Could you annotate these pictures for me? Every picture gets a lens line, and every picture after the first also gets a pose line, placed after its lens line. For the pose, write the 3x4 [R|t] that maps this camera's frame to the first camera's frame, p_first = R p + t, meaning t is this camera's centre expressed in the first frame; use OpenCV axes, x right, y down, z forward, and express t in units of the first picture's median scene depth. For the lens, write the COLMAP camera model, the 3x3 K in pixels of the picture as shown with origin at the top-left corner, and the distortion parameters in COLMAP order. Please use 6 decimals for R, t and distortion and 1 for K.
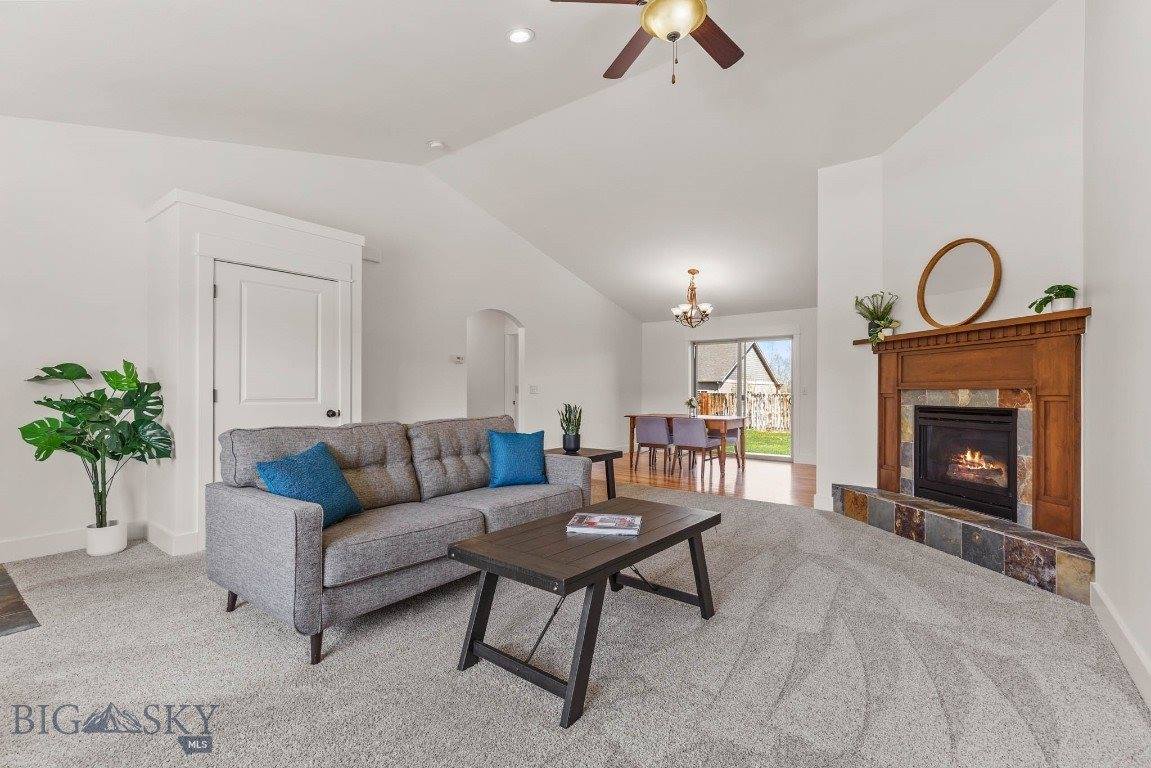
lens RADIAL K [[515.5, 0, 576.5], [0, 515.5, 388.1], [0, 0, 1]] dist [0.003475, 0.000106]
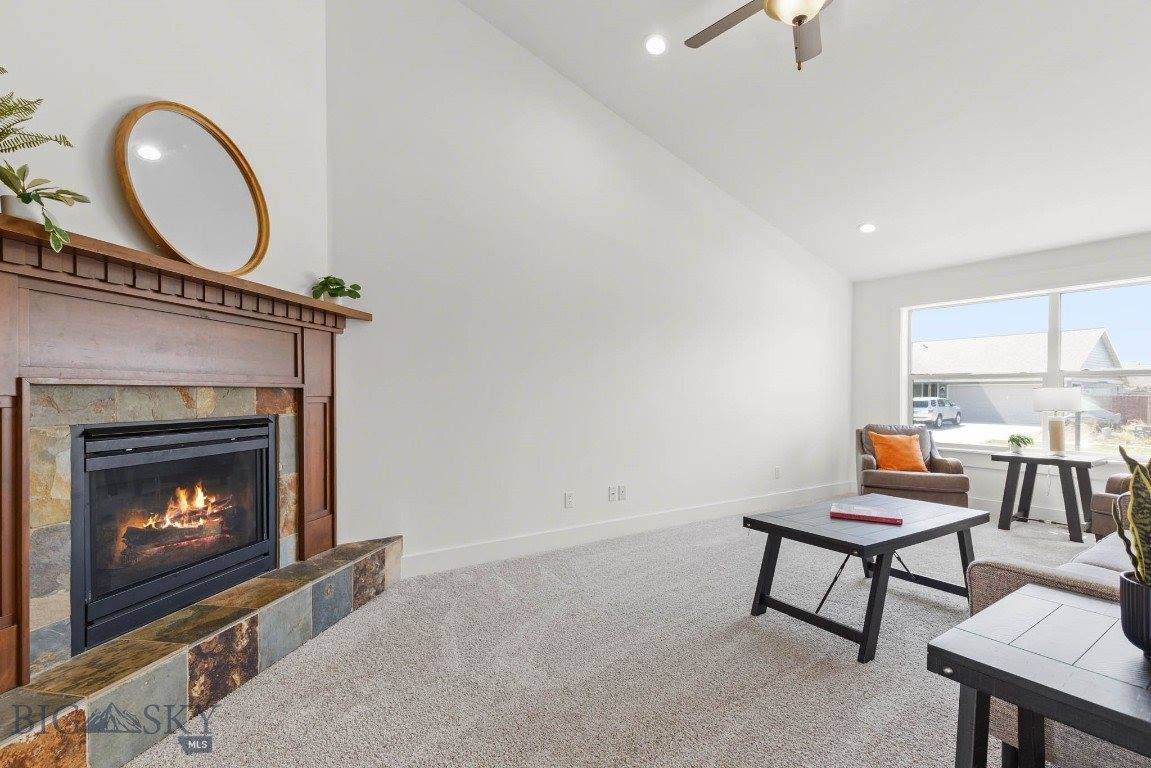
lens RADIAL K [[515.5, 0, 585.2], [0, 515.5, 395.8], [0, 0, 1]] dist [0.003475, 0.000106]
pose [[-0.953837, -0.005696, 0.300270, 0.201892], [-0.005966, 0.999982, 0.000018, 0.009563], [-0.300264, -0.001775, -0.953854, 1.527931]]
